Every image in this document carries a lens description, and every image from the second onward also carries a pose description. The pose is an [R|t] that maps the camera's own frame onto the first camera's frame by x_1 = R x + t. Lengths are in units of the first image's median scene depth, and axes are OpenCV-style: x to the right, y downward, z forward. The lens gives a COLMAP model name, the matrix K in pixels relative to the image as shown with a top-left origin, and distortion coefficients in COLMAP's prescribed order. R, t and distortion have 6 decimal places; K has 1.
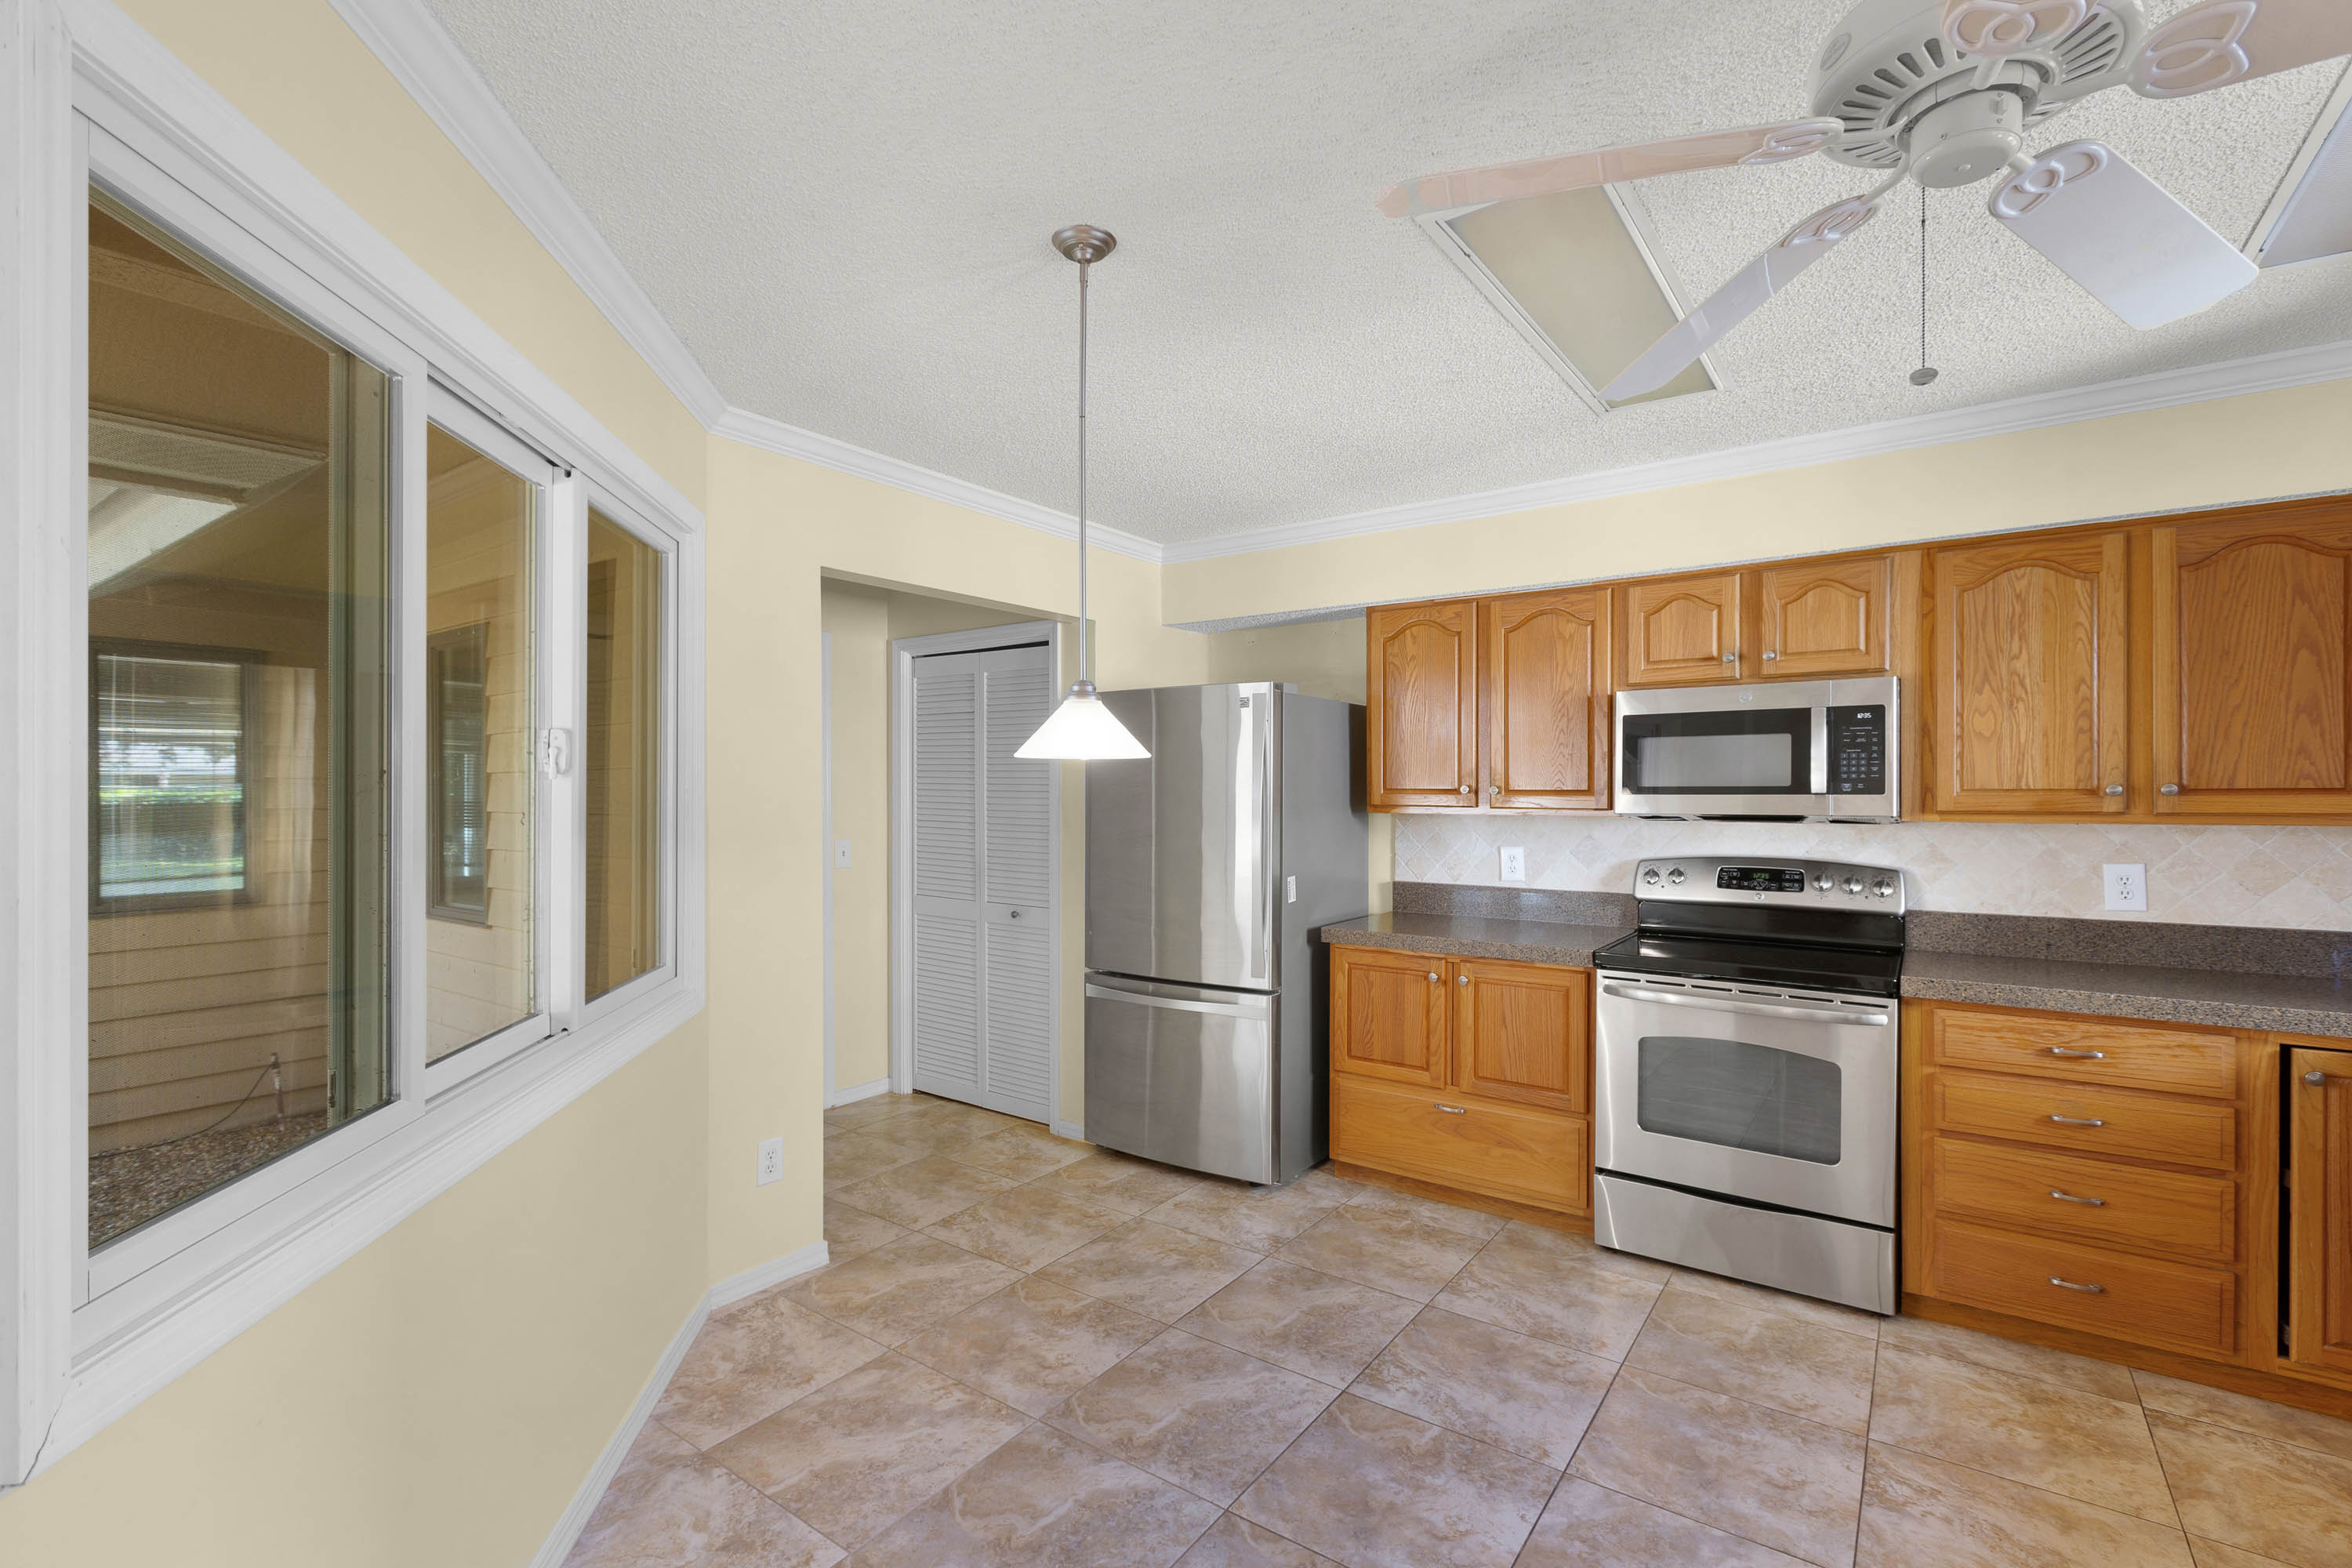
lens RADIAL K [[1049.5, 0, 1170.3], [0, 1049.5, 783.3], [0, 0, 1]] dist [-0.002768, -0.000526]
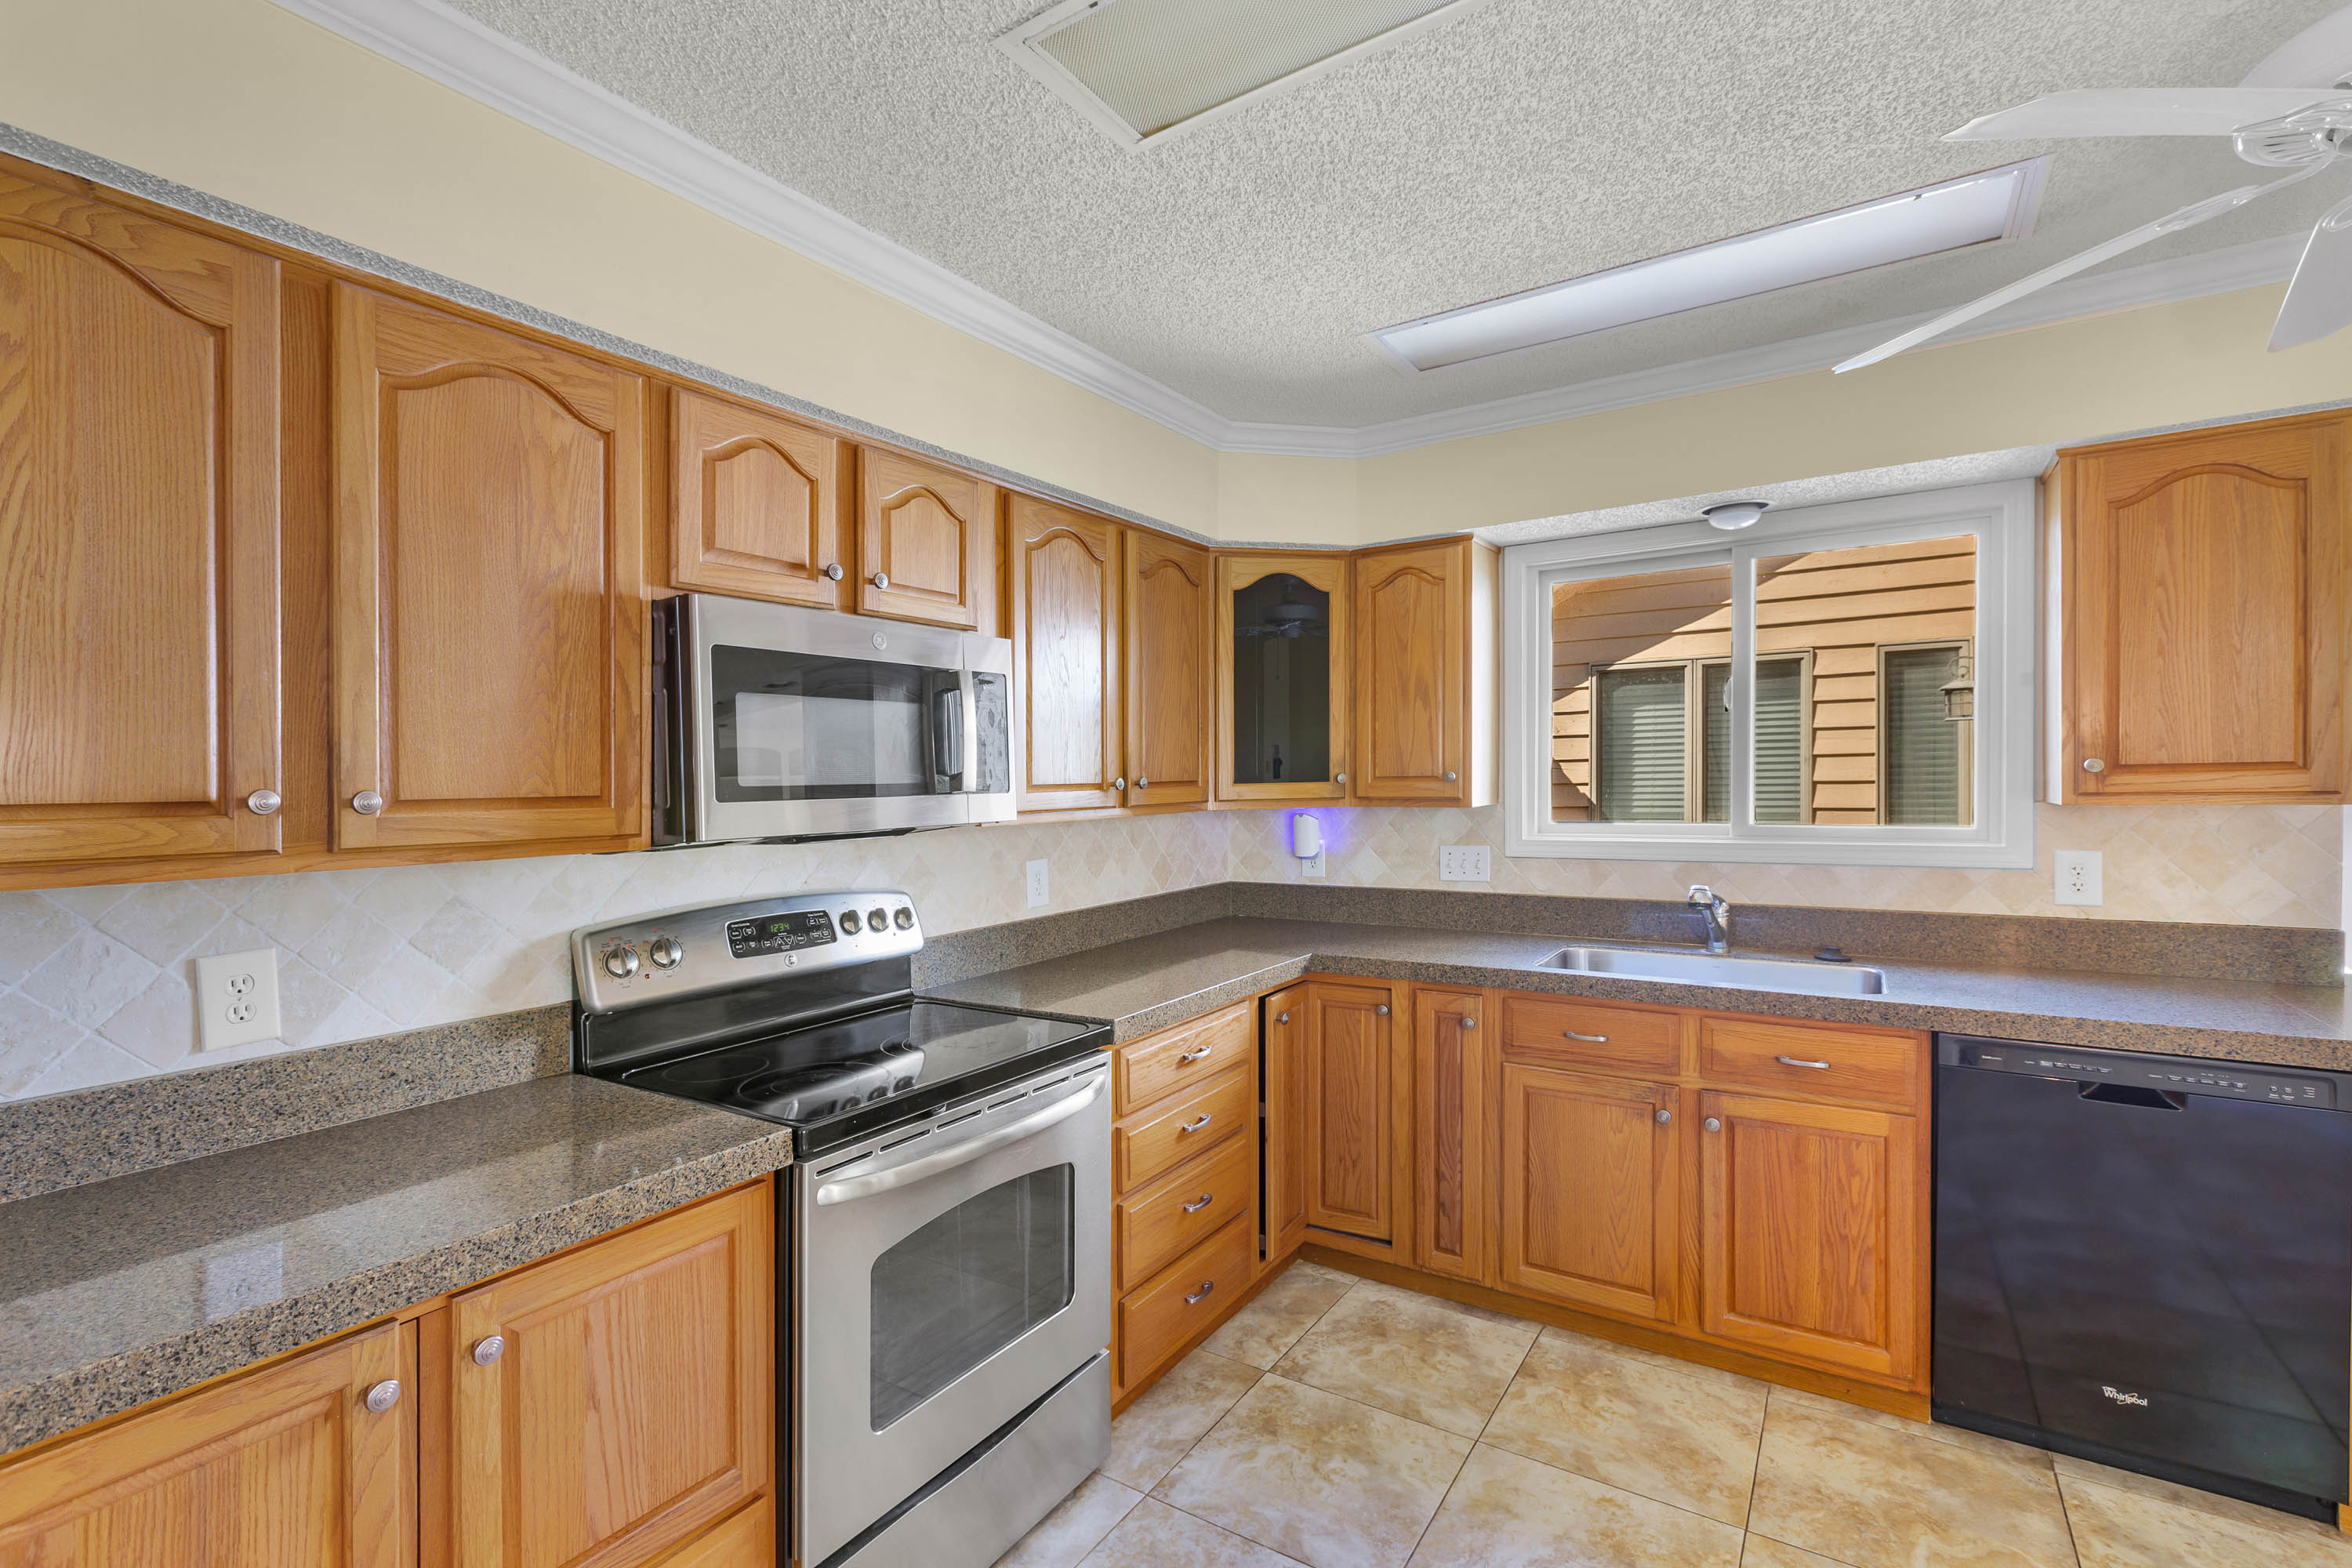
lens RADIAL K [[1049.5, 0, 1179.6], [0, 1049.5, 790.4], [0, 0, 1]] dist [-0.002768, -0.000526]
pose [[-0.041070, -0.009035, 0.999115, -0.093989], [0.014158, 0.999853, 0.009624, 0.004115], [-0.999056, 0.014541, -0.040936, 0.984020]]
